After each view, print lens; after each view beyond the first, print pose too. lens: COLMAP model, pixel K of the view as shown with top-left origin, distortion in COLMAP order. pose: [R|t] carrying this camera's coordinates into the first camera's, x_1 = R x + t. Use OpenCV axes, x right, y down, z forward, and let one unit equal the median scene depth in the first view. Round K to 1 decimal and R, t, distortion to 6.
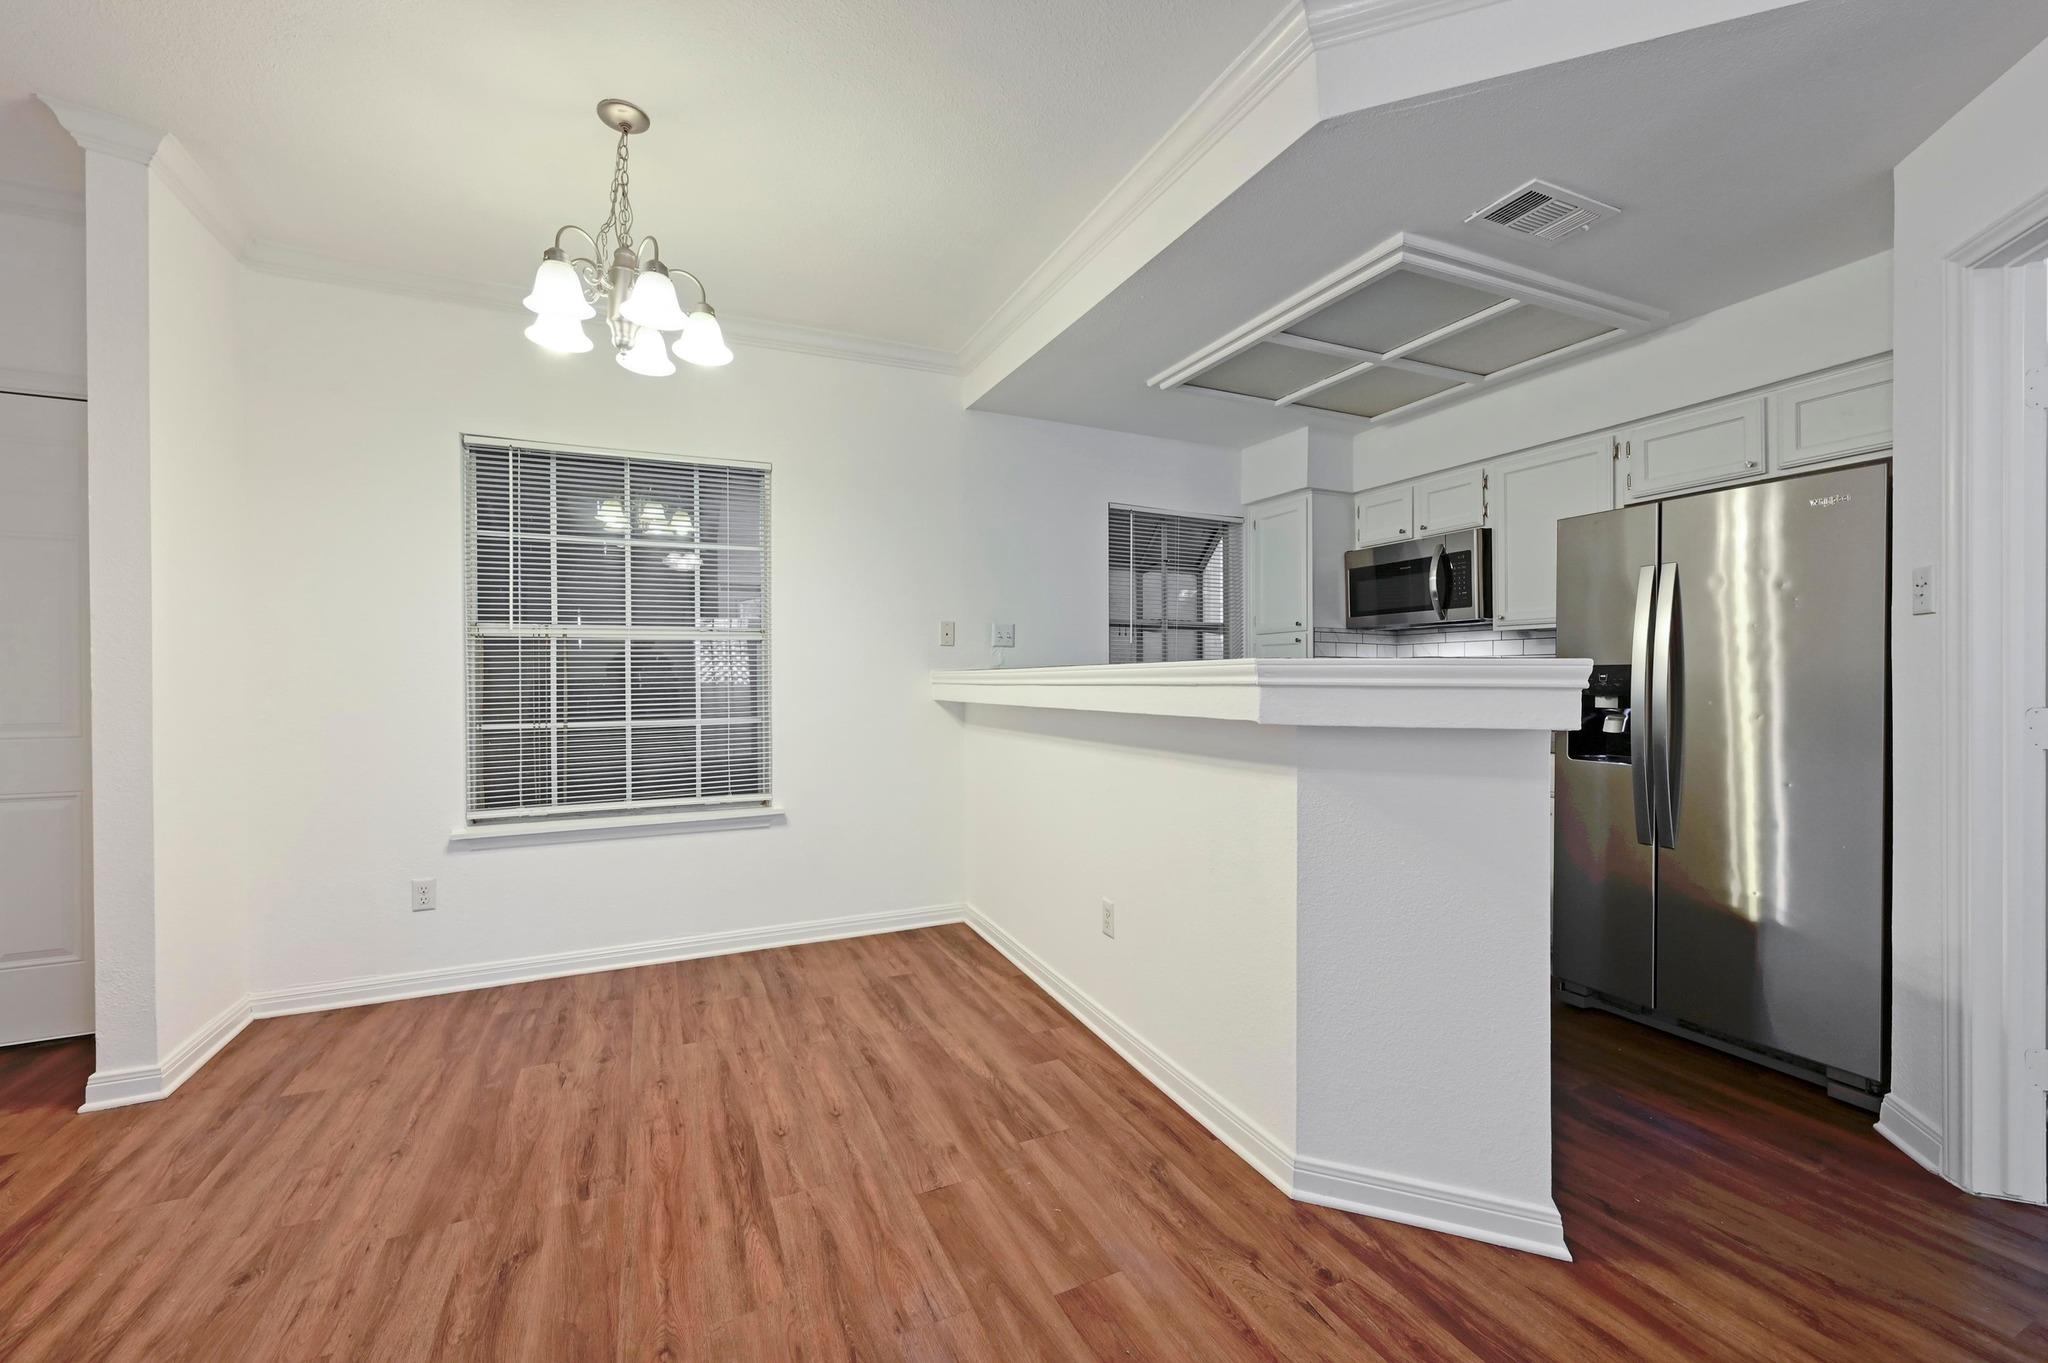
lens RADIAL K [[809.7, 0, 1031.1], [0, 809.7, 683.6], [0, 0, 1]] dist [-0.002623, 0.000413]
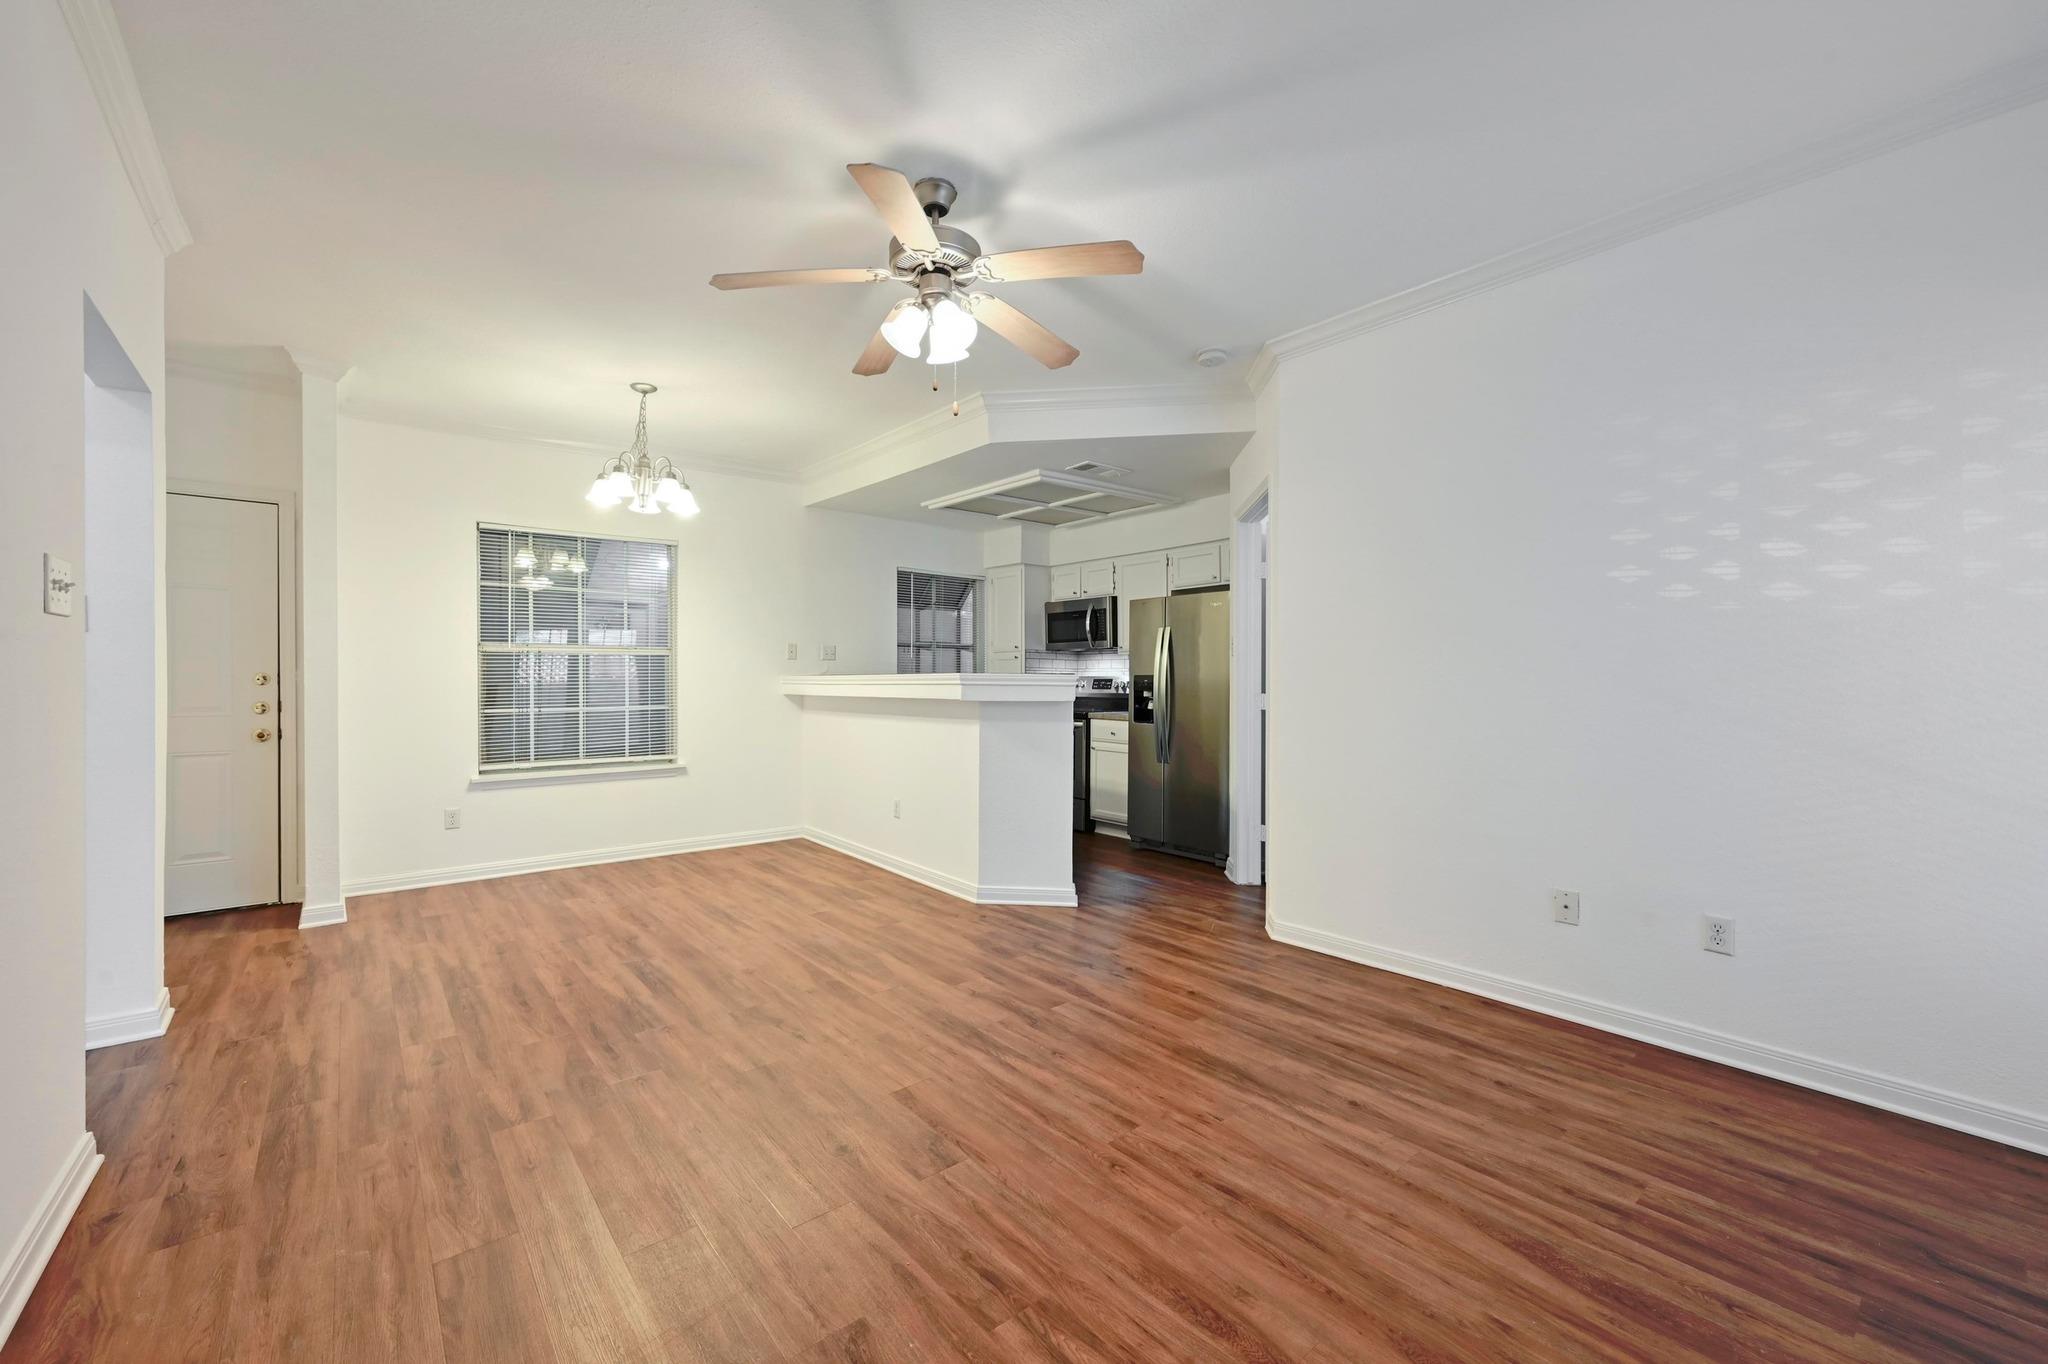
lens RADIAL K [[810.9, 0, 1031.9], [0, 810.9, 684.6], [0, 0, 1]] dist [0.000954, 0.000315]
pose [[0.965436, 0.002617, 0.260626, -0.078845], [-0.002317, 0.999996, -0.001460, 0.003234], [-0.260629, 0.000806, 0.965439, -0.760179]]
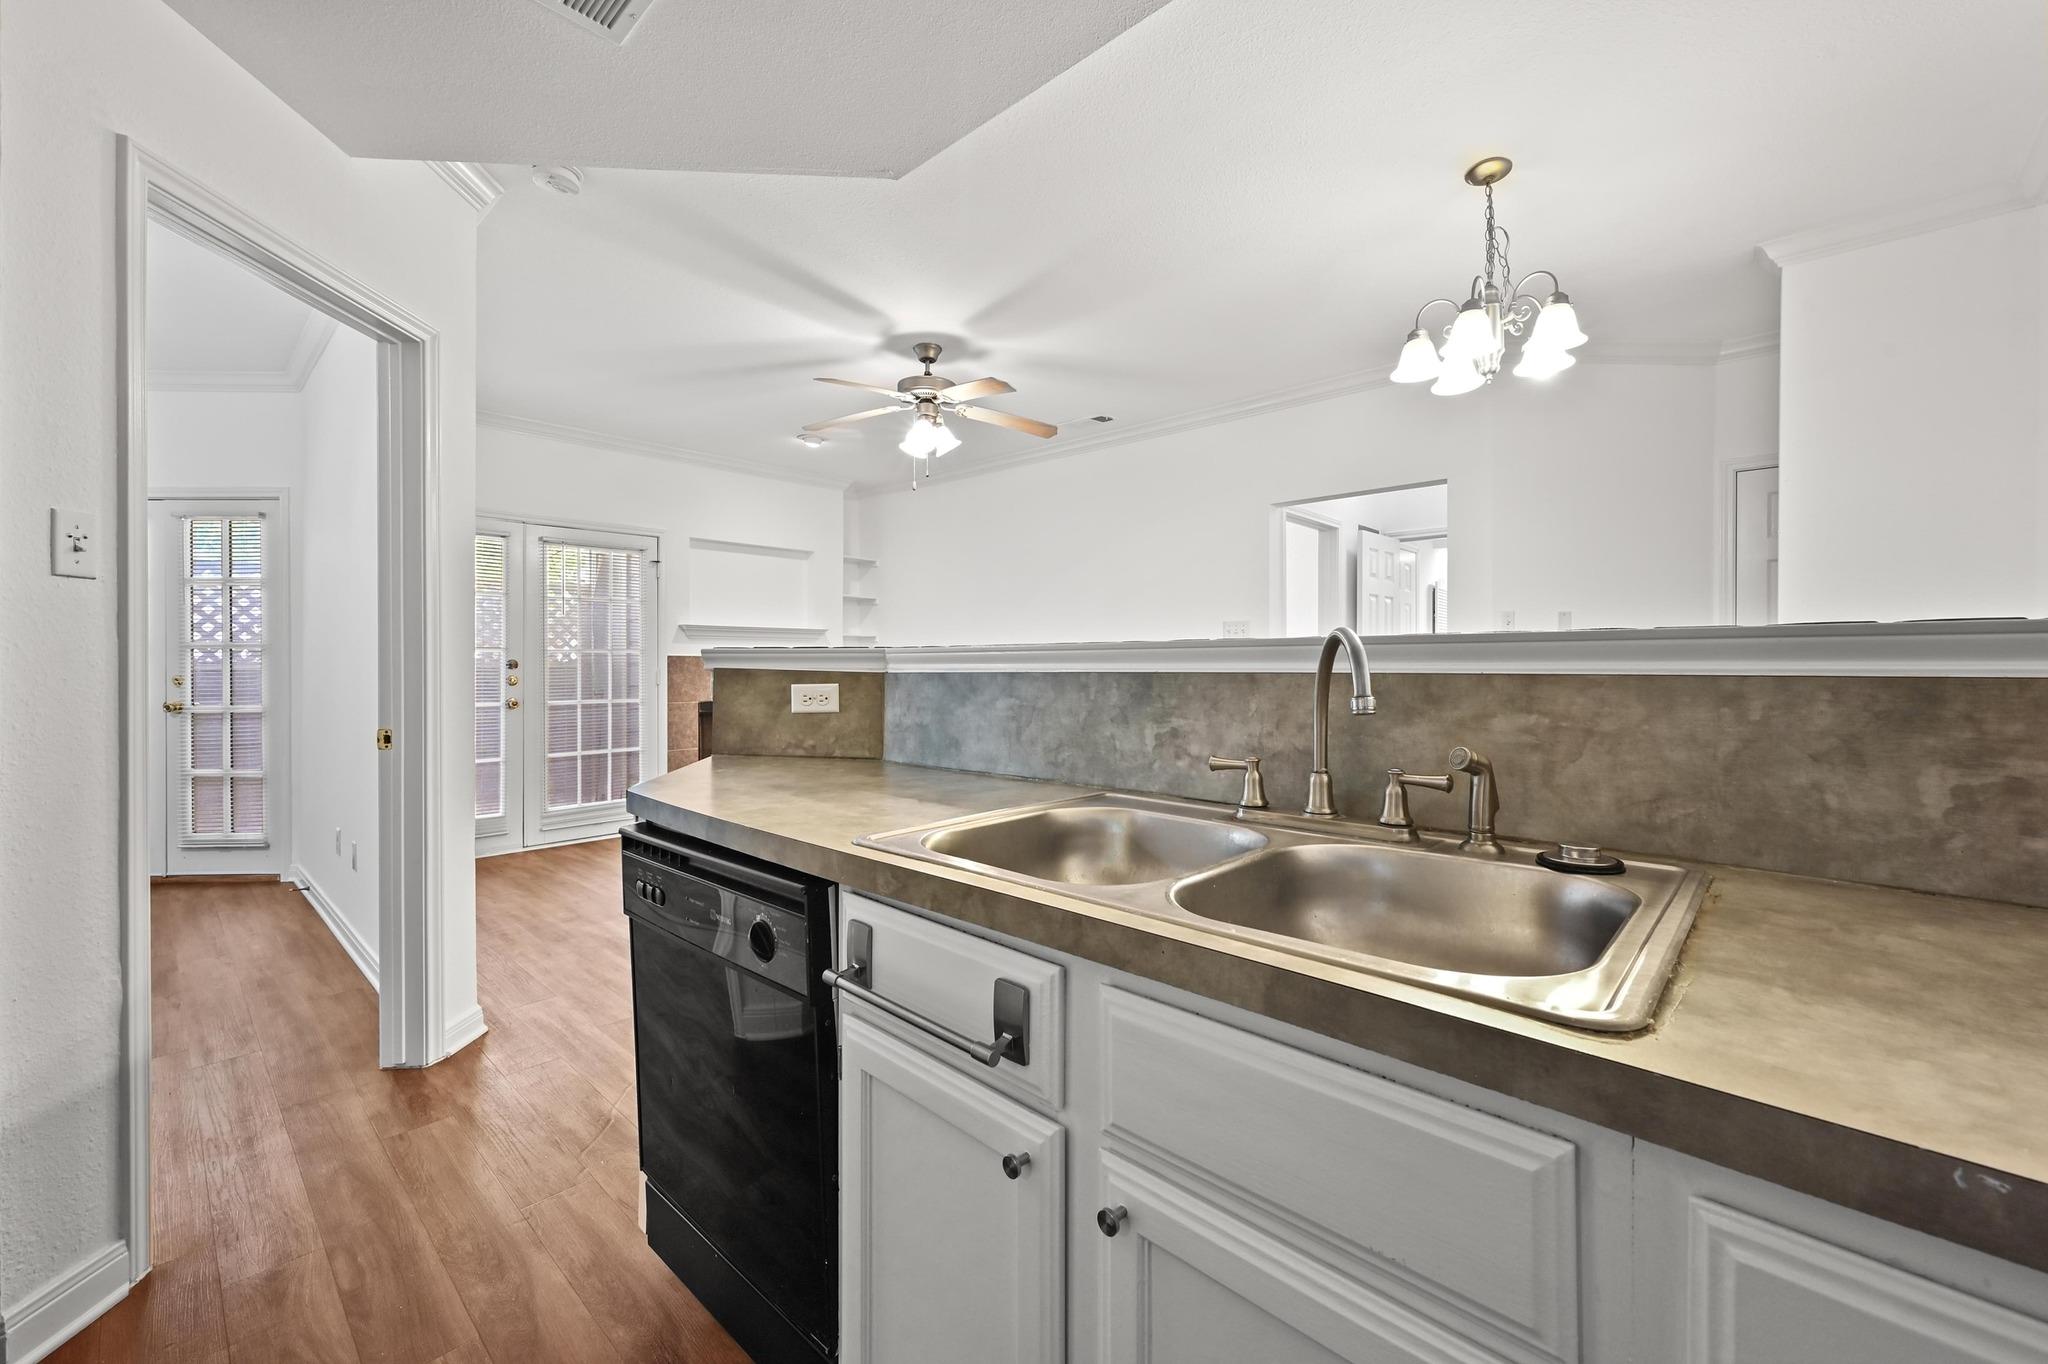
lens RADIAL K [[810.9, 0, 1030.7], [0, 810.9, 663.8], [0, 0, 1]] dist [0.000954, 0.000315]
pose [[-0.924810, 0.002529, -0.380421, 0.366340], [0.000106, 0.999980, 0.006391, -0.010307], [0.380429, 0.005870, -0.924791, 1.260801]]
